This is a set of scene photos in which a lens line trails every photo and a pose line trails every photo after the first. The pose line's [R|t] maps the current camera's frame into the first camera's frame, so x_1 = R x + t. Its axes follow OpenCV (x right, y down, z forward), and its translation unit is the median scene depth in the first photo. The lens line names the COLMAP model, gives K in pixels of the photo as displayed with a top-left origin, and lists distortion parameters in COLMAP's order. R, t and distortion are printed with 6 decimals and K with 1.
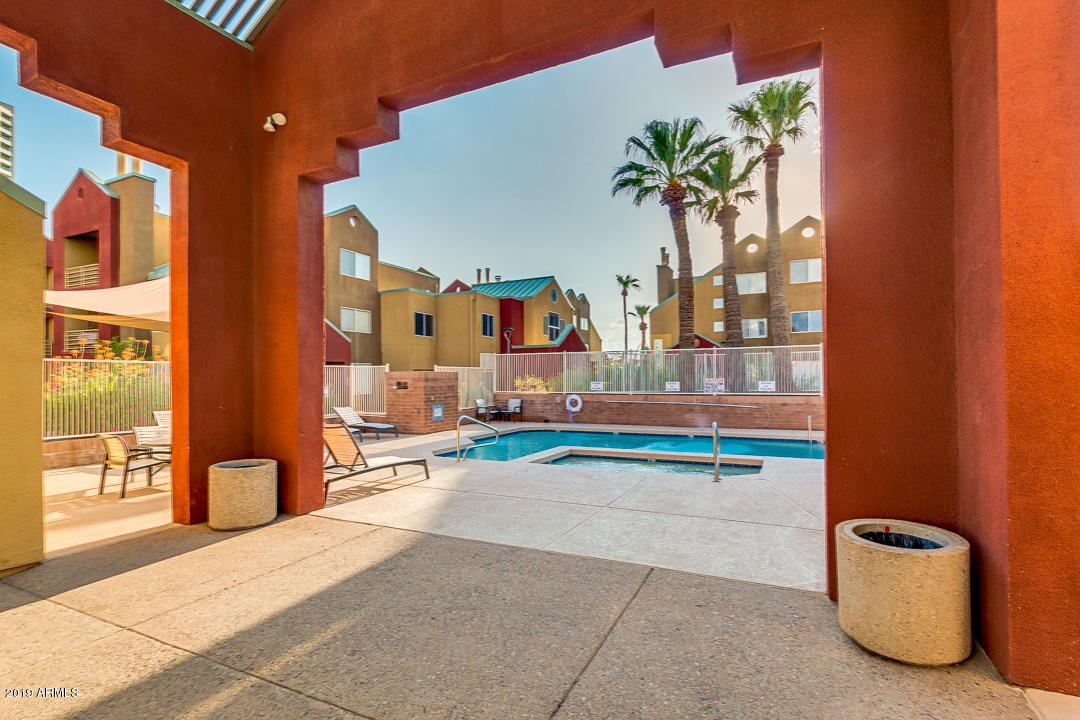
lens RADIAL K [[498.8, 0, 552.4], [0, 498.8, 374.9], [0, 0, 1]] dist [0.004809, 0.000518]
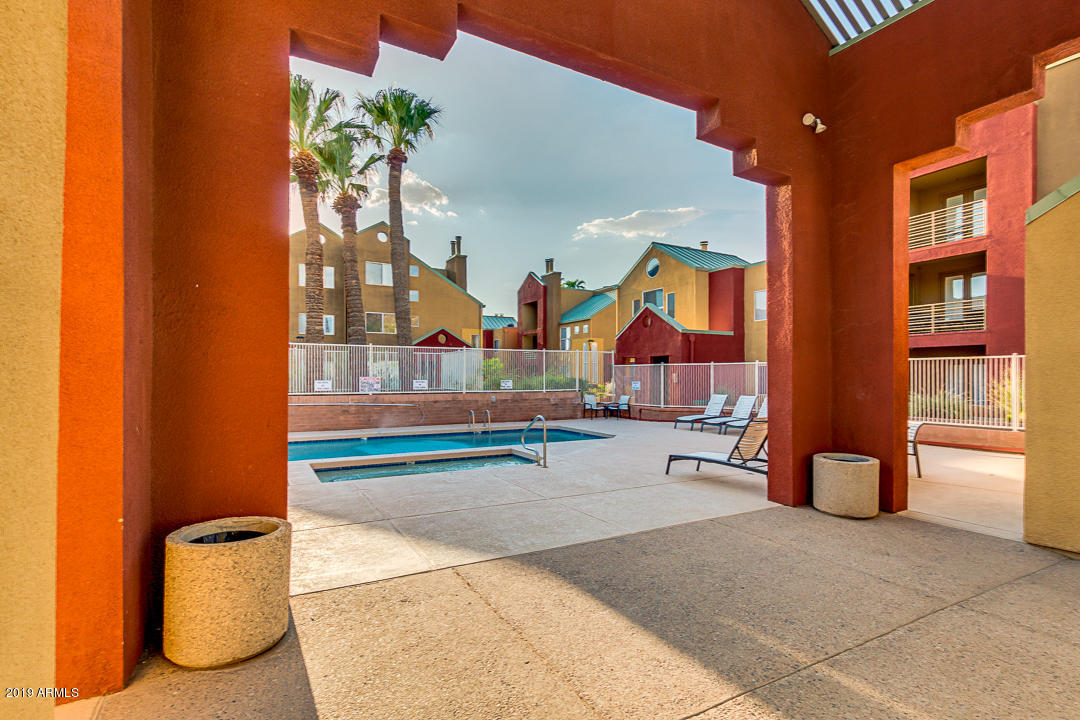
lens RADIAL K [[530.3, 0, 537.0], [0, 530.3, 378.7], [0, 0, 1]] dist [0.005768, -0.000122]
pose [[0.588995, 0.002210, 0.808133, -0.840186], [-0.009648, 0.999944, 0.004298, 0.008266], [-0.808079, -0.010328, 0.588984, 0.380949]]
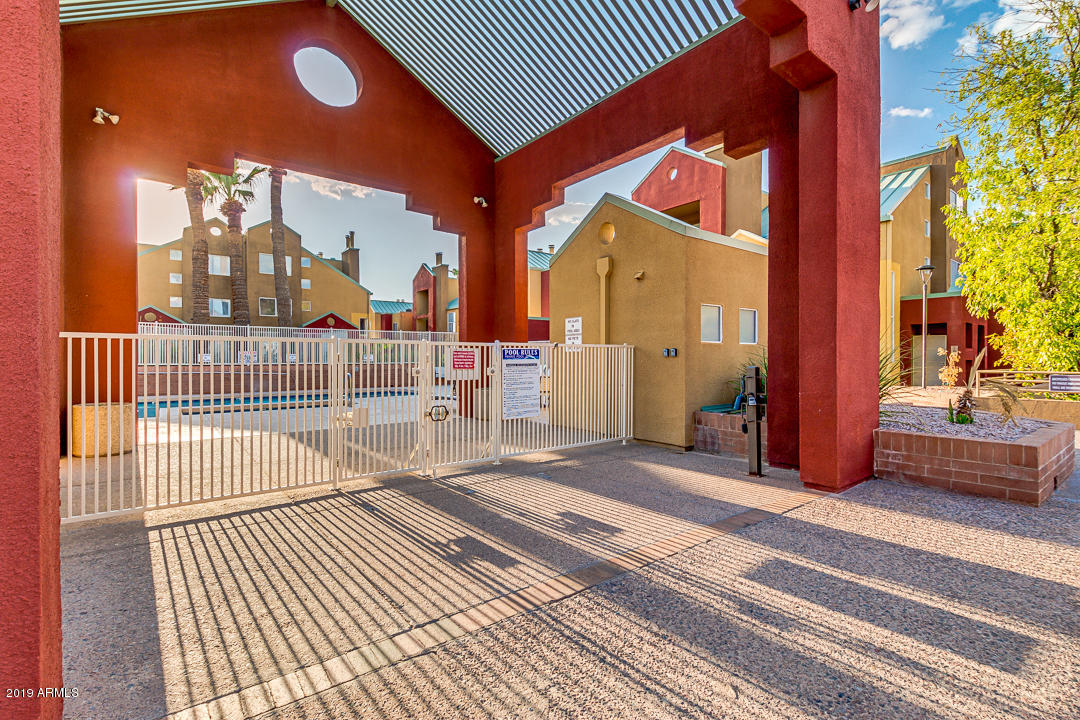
lens RADIAL K [[498.8, 0, 543.0], [0, 498.8, 362.9], [0, 0, 1]] dist [0.004809, 0.000518]
pose [[0.450756, -0.004686, 0.892635, -1.158563], [-0.005179, 0.999956, 0.007864, 0.059112], [-0.892632, -0.008168, 0.450712, -0.466419]]
